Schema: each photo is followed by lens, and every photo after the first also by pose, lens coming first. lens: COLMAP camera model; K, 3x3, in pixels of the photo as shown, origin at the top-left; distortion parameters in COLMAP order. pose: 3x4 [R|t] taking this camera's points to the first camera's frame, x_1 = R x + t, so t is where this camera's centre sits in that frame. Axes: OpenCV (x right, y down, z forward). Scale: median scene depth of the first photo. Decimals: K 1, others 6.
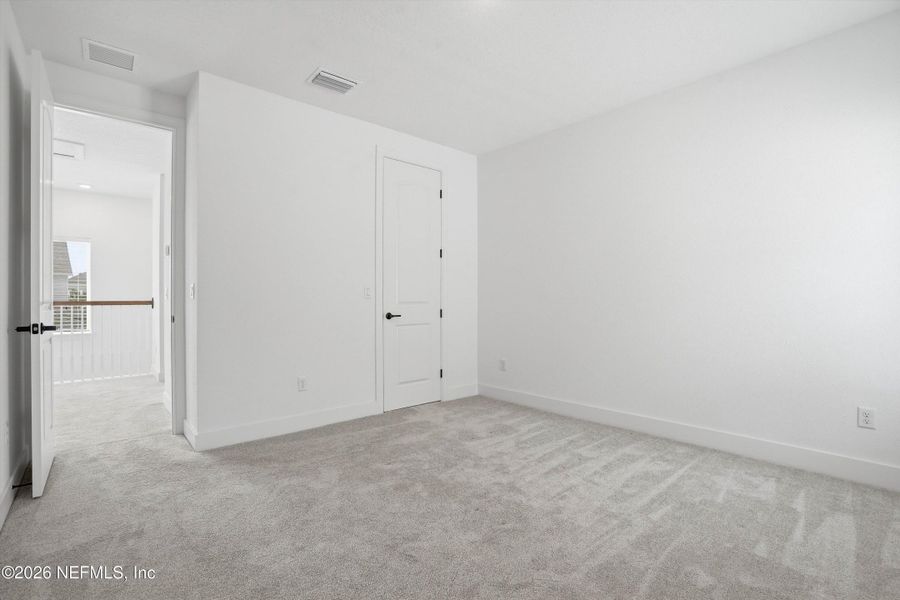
lens RADIAL K [[431.9, 0, 451.9], [0, 431.9, 300.4], [0, 0, 1]] dist [0.006928, 0.000632]
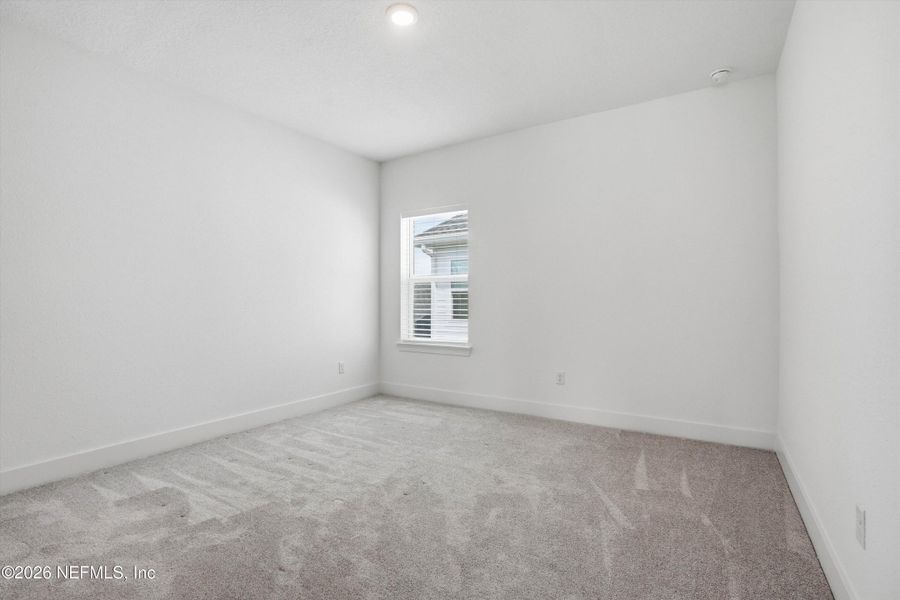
lens RADIAL K [[431.9, 0, 451.8], [0, 431.9, 300.5], [0, 0, 1]] dist [0.006928, 0.000632]
pose [[-0.255171, 0.002713, 0.966892, -0.776993], [-0.000061, 0.999996, -0.002822, -0.004105], [-0.966896, -0.000779, -0.255170, 0.872201]]
